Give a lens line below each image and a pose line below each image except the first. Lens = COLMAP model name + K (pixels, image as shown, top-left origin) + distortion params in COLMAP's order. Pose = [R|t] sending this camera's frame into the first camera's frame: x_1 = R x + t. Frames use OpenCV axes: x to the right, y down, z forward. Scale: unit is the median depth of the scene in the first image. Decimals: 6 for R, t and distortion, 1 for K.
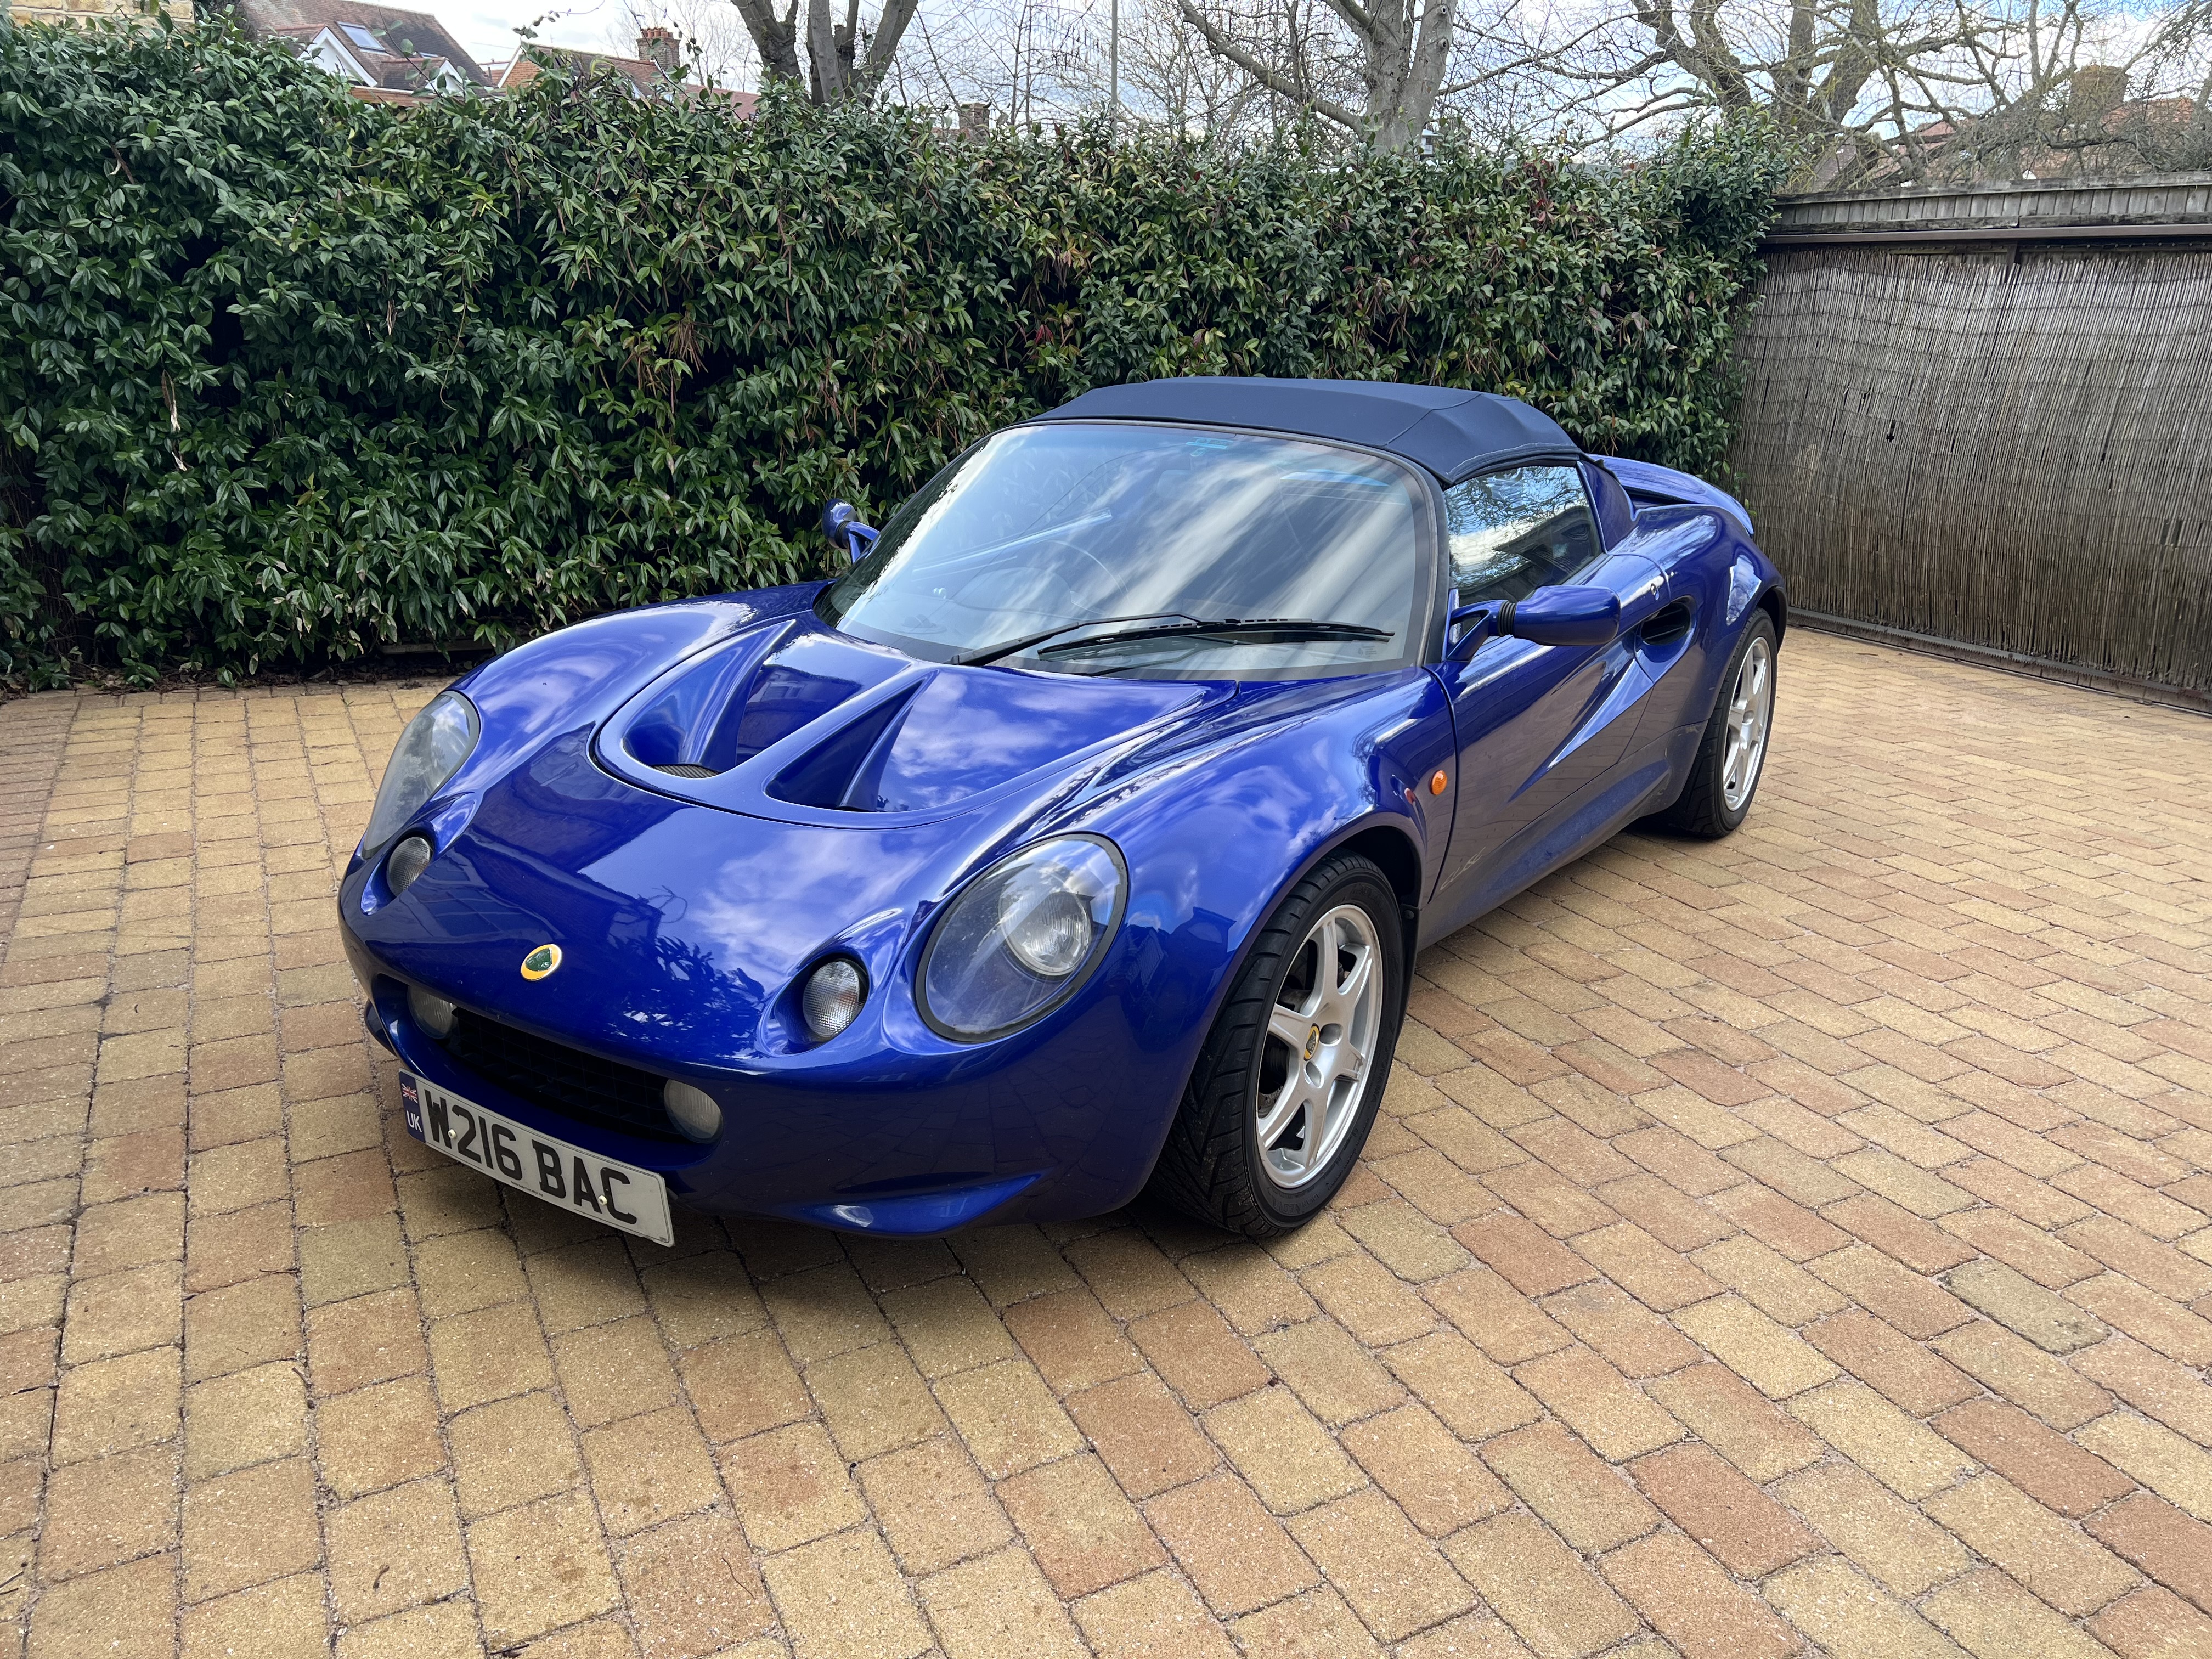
lens RADIAL K [[1678.6, 0, 1115.3], [0, 1678.6, 822.8], [0, 0, 1]] dist [0.025793, 0.000775]
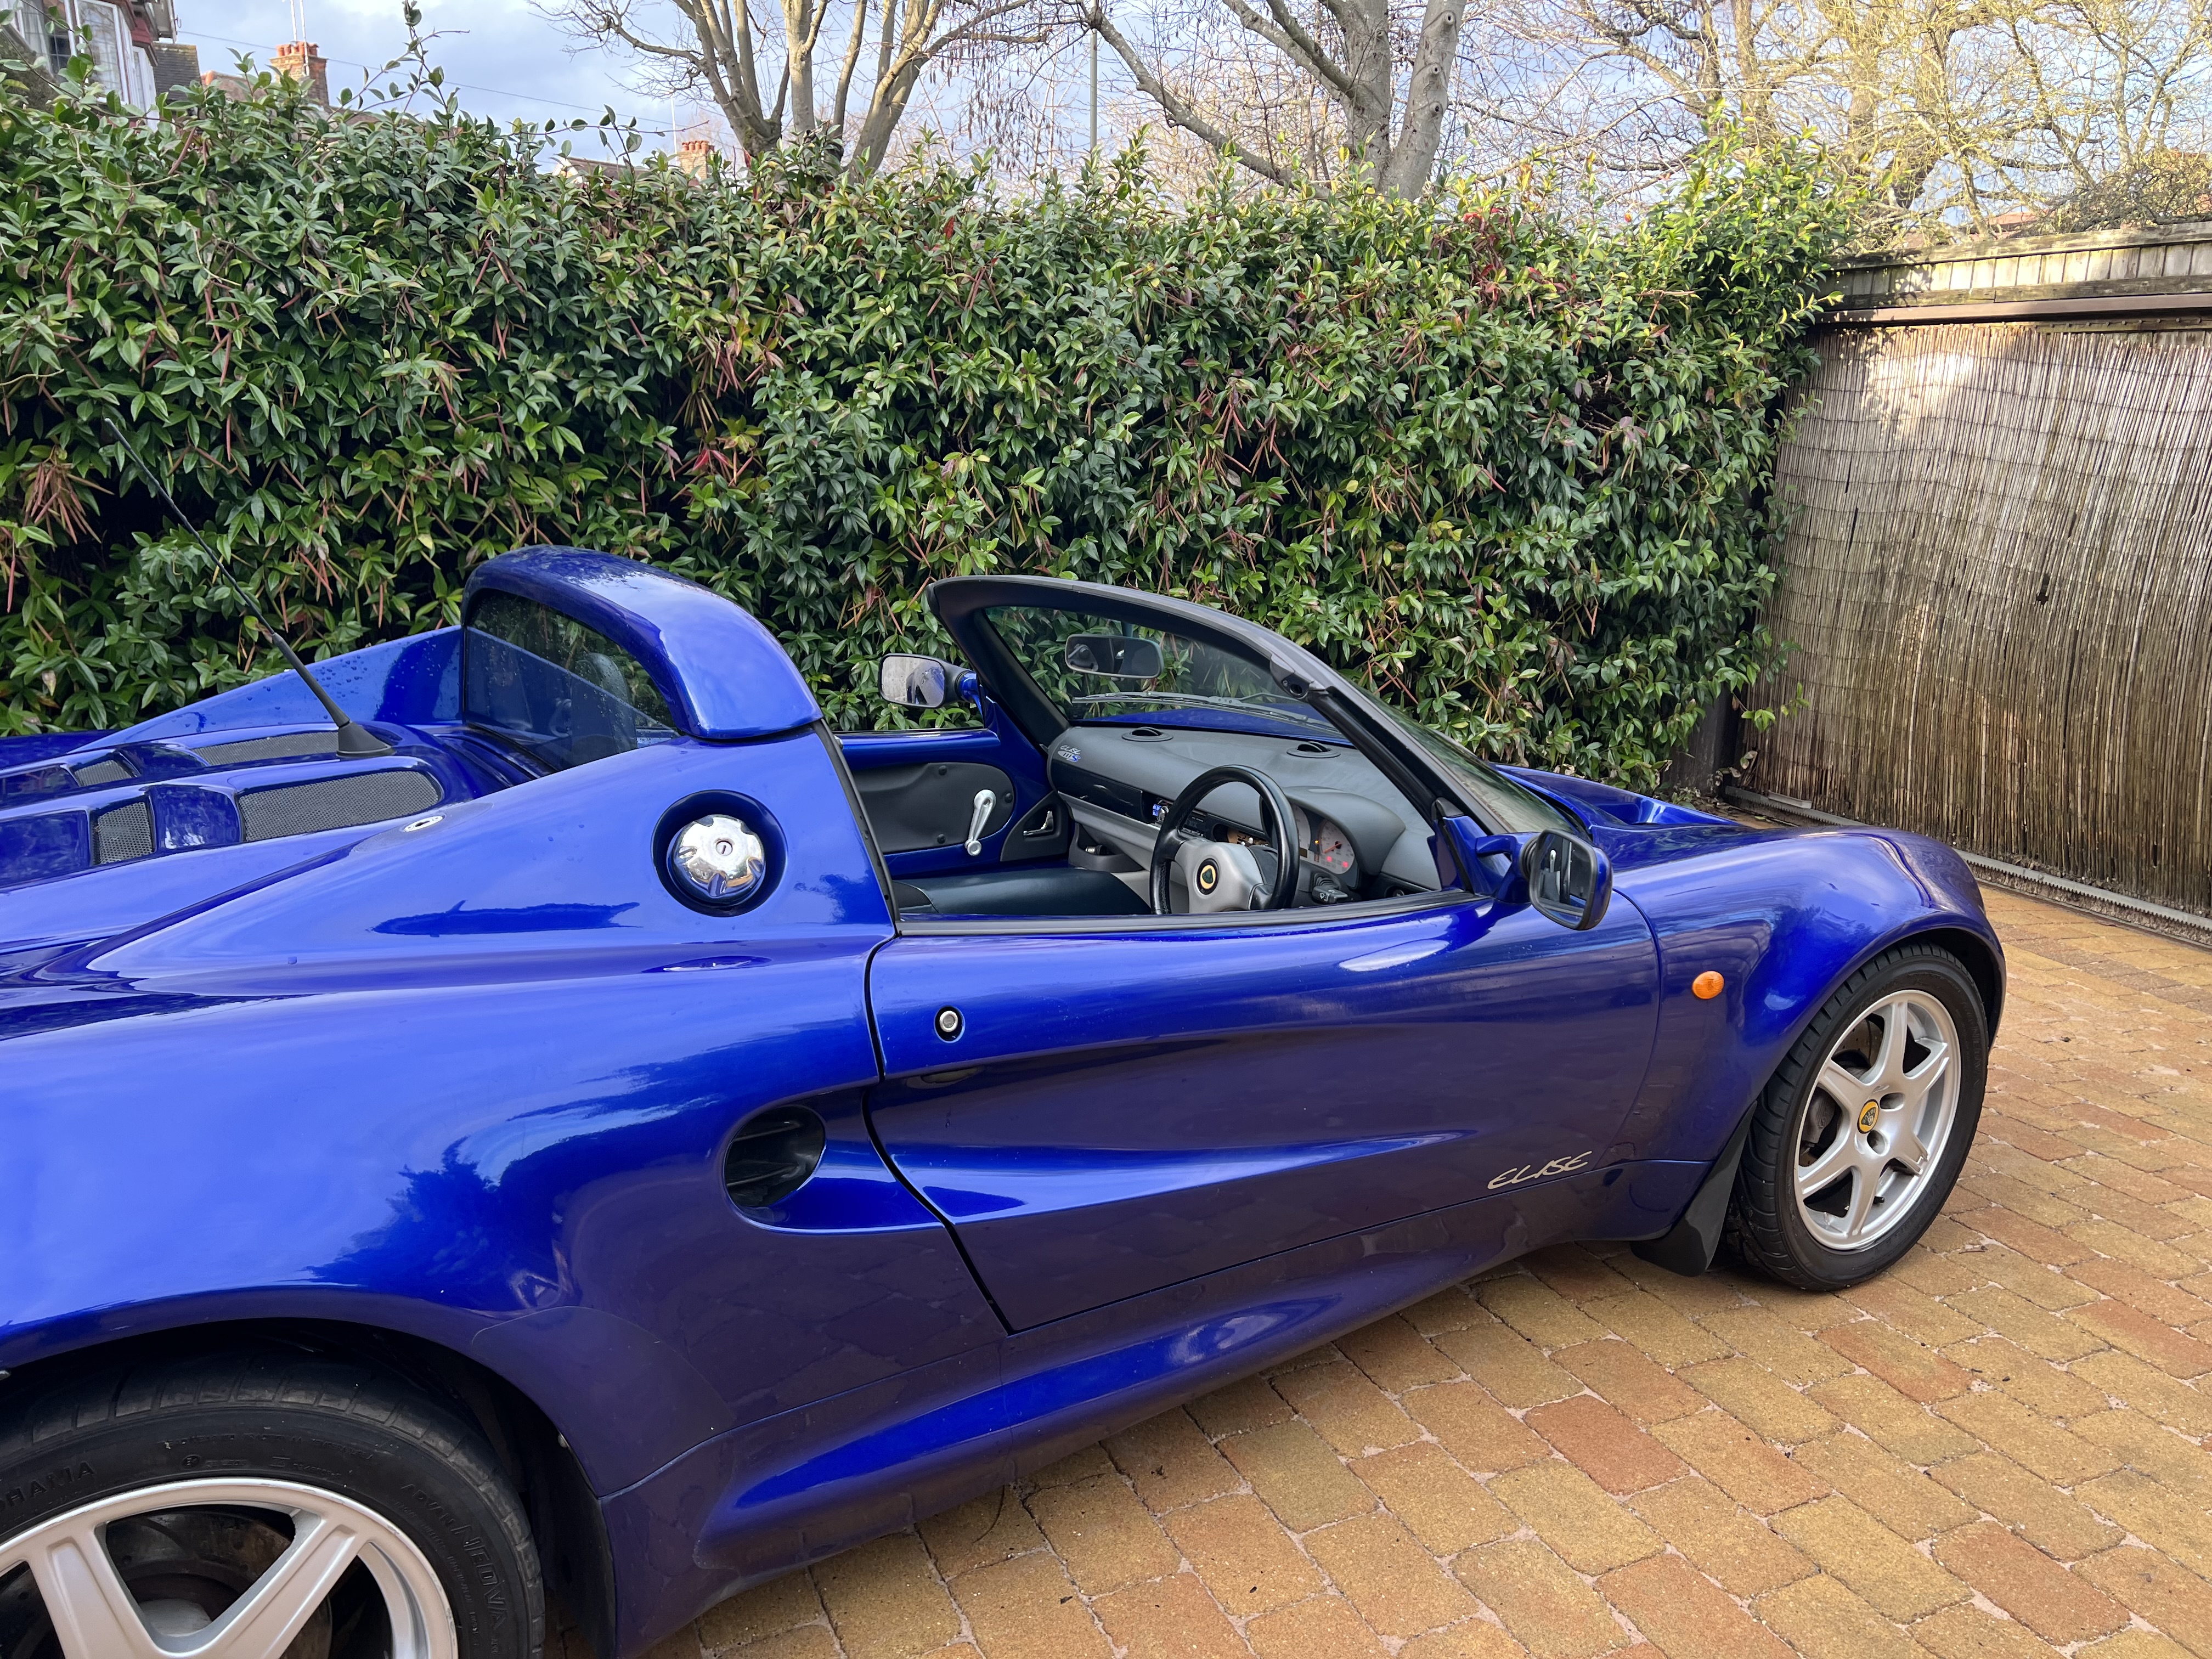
lens RADIAL K [[1678.6, 0, 1097.5], [0, 1678.6, 837.7], [0, 0, 1]] dist [0.025793, 0.000775]
pose [[0.998941, 0.001857, -0.045968, 0.126301], [-0.004078, 0.998826, -0.048270, -0.099175], [0.045825, 0.048407, 0.997776, 0.313565]]
